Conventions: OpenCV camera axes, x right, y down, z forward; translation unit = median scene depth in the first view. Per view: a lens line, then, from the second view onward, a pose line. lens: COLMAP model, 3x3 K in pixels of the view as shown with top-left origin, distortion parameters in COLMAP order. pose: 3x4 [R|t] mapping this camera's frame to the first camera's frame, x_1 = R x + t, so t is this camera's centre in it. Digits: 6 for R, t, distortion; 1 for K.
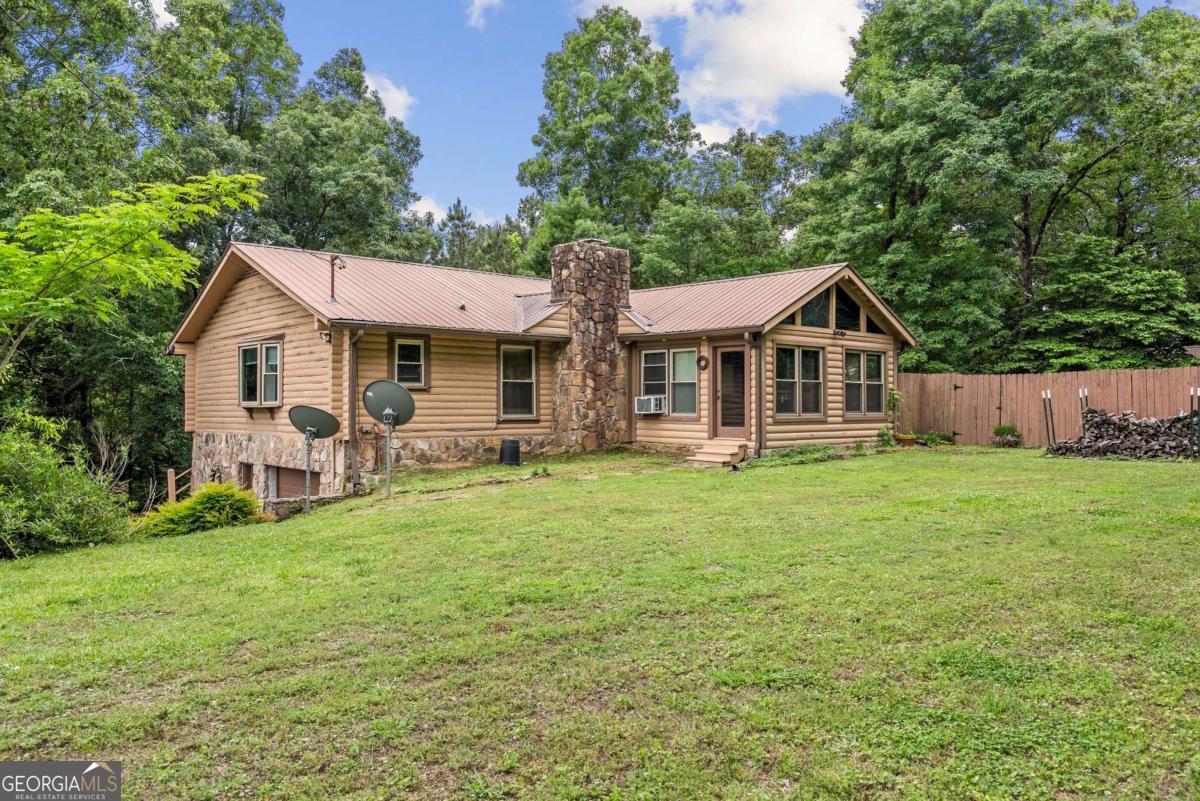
lens RADIAL K [[865.8, 0, 598.5], [0, 865.8, 401.6], [0, 0, 1]] dist [0.020981, -0.008800]
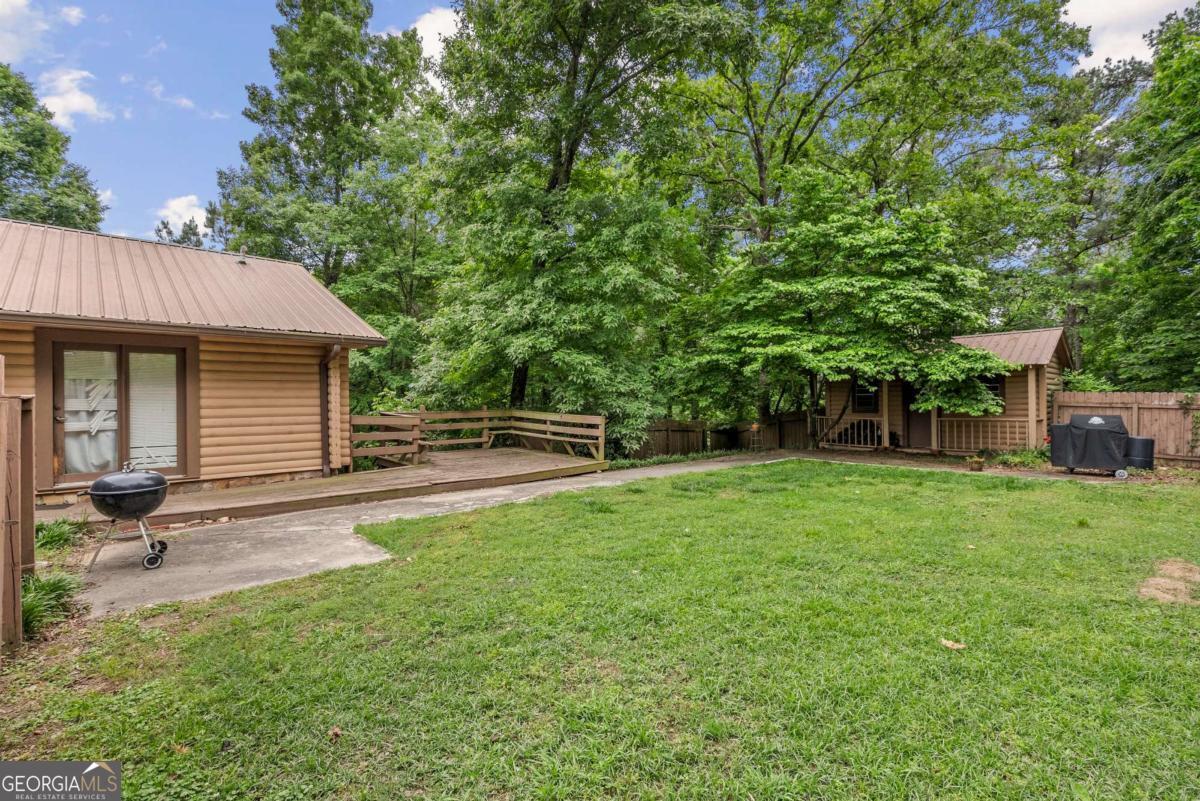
lens RADIAL K [[548.3, 0, 599.4], [0, 548.3, 404.3], [0, 0, 1]] dist [-0.001652, 0.001198]
pose [[0.999387, -0.000570, 0.035000, 0.298737], [-0.000172, 0.999775, 0.021192, -0.011991], [-0.035004, -0.021185, 0.999163, 0.451640]]
